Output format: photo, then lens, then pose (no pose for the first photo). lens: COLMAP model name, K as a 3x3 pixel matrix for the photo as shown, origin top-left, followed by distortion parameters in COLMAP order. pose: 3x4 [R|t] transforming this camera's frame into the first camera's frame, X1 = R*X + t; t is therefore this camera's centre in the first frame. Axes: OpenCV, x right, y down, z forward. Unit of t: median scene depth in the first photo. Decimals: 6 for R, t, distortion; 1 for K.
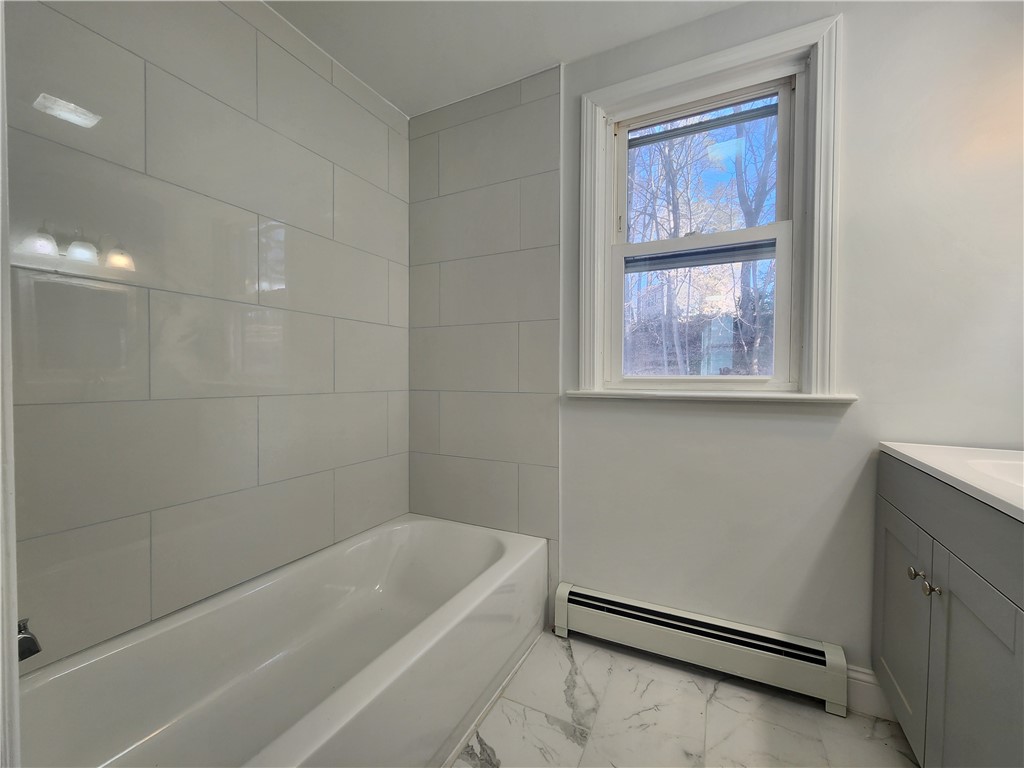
lens RADIAL K [[420.7, 0, 512.1], [0, 420.7, 381.0], [0, 0, 1]] dist [0.001657, 0.000698]
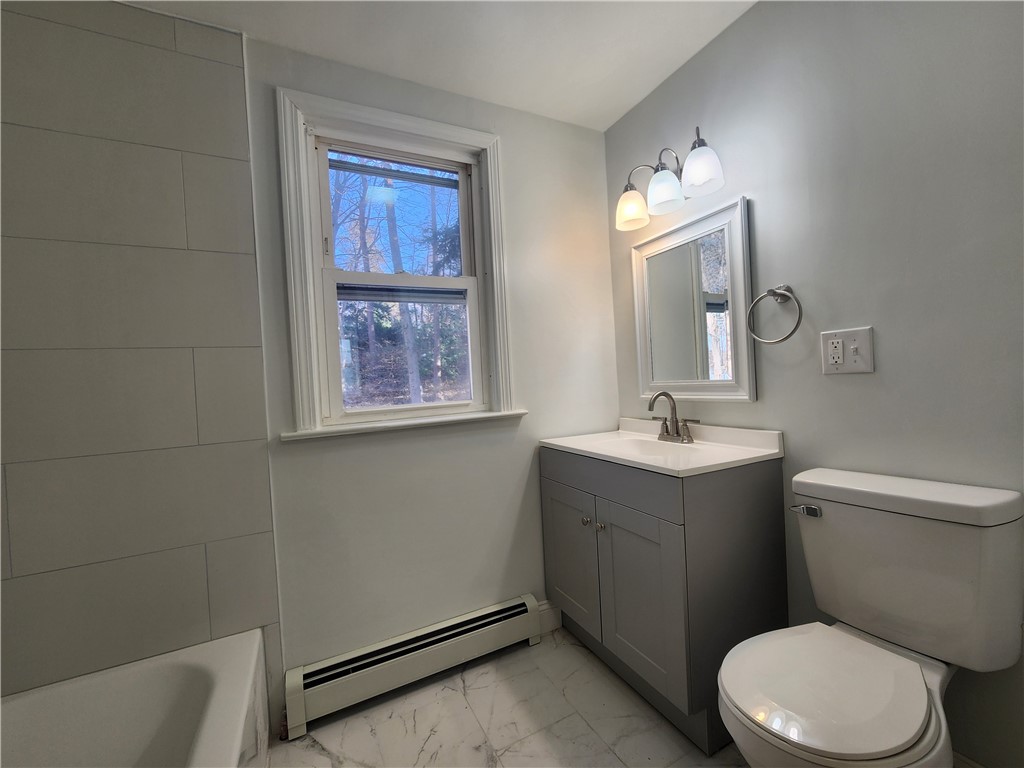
lens RADIAL K [[420.7, 0, 508.8], [0, 420.7, 387.9], [0, 0, 1]] dist [0.001657, 0.000698]
pose [[0.604525, -0.044058, 0.795367, -0.292521], [0.075834, 0.997118, -0.002404, -0.035653], [-0.792969, 0.061770, 0.606123, 0.166668]]
